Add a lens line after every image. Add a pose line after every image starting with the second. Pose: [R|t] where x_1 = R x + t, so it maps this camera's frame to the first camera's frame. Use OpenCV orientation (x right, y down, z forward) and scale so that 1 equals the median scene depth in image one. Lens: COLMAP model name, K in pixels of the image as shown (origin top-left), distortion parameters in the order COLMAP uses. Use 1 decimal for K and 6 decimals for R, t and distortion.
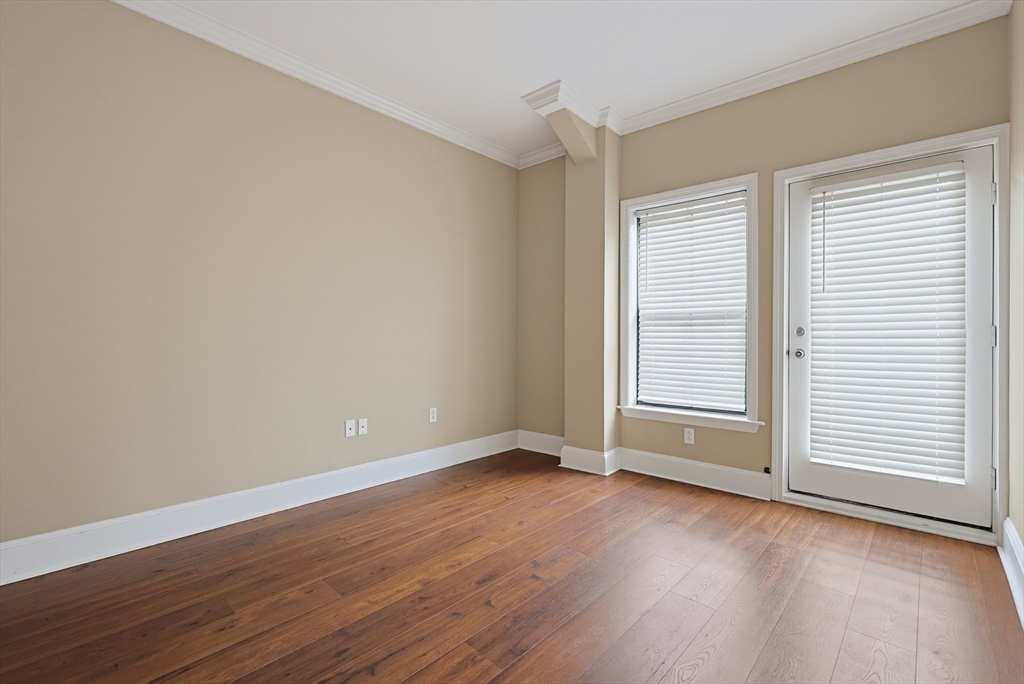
lens RADIAL K [[438.6, 0, 510.6], [0, 438.6, 335.3], [0, 0, 1]] dist [0.000027, 0.000075]
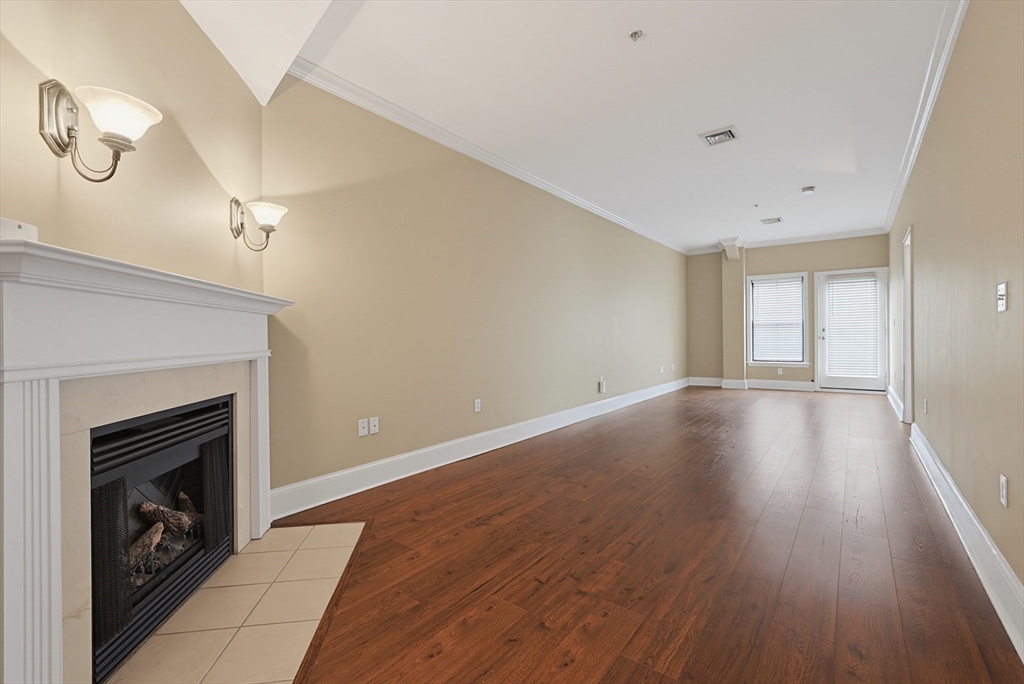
lens RADIAL K [[452.0, 0, 511.4], [0, 452.0, 335.8], [0, 0, 1]] dist [0.011915, 0.000013]
pose [[0.995655, -0.007535, 0.092818, -1.464238], [0.008101, 0.999951, -0.005724, 0.026578], [-0.092771, 0.006451, 0.995667, -1.562280]]
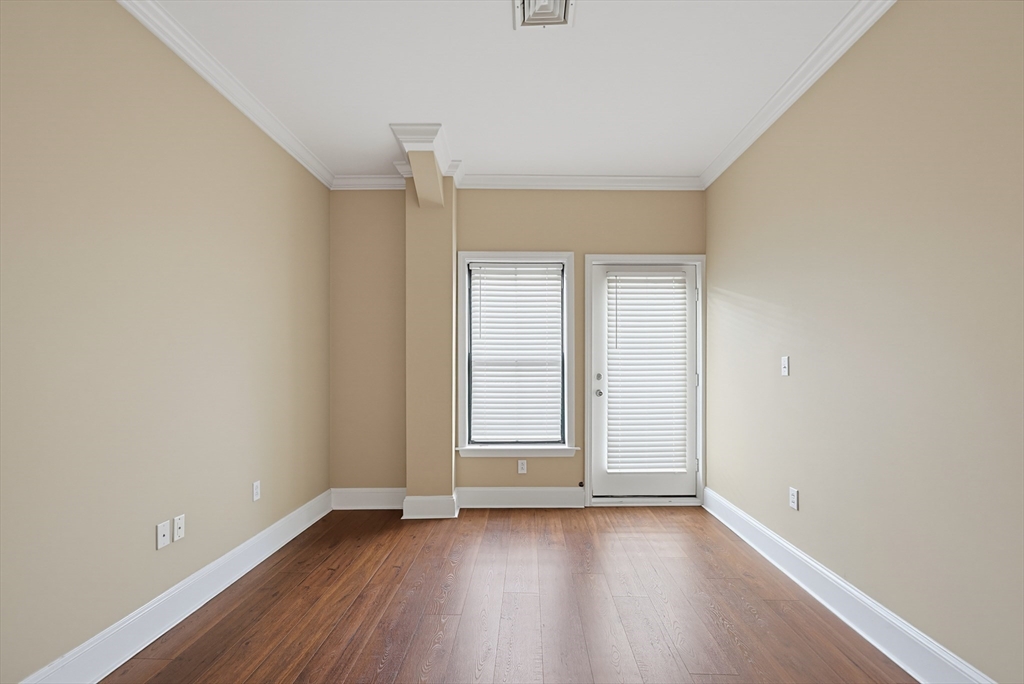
lens RADIAL K [[441.4, 0, 511.9], [0, 441.4, 363.1], [0, 0, 1]] dist [0.000412, 0.000025]
pose [[0.755272, 0.000131, 0.655411, -0.396779], [0.000910, 0.999999, -0.001248, -0.044810], [-0.655411, 0.001539, 0.755271, 0.144678]]
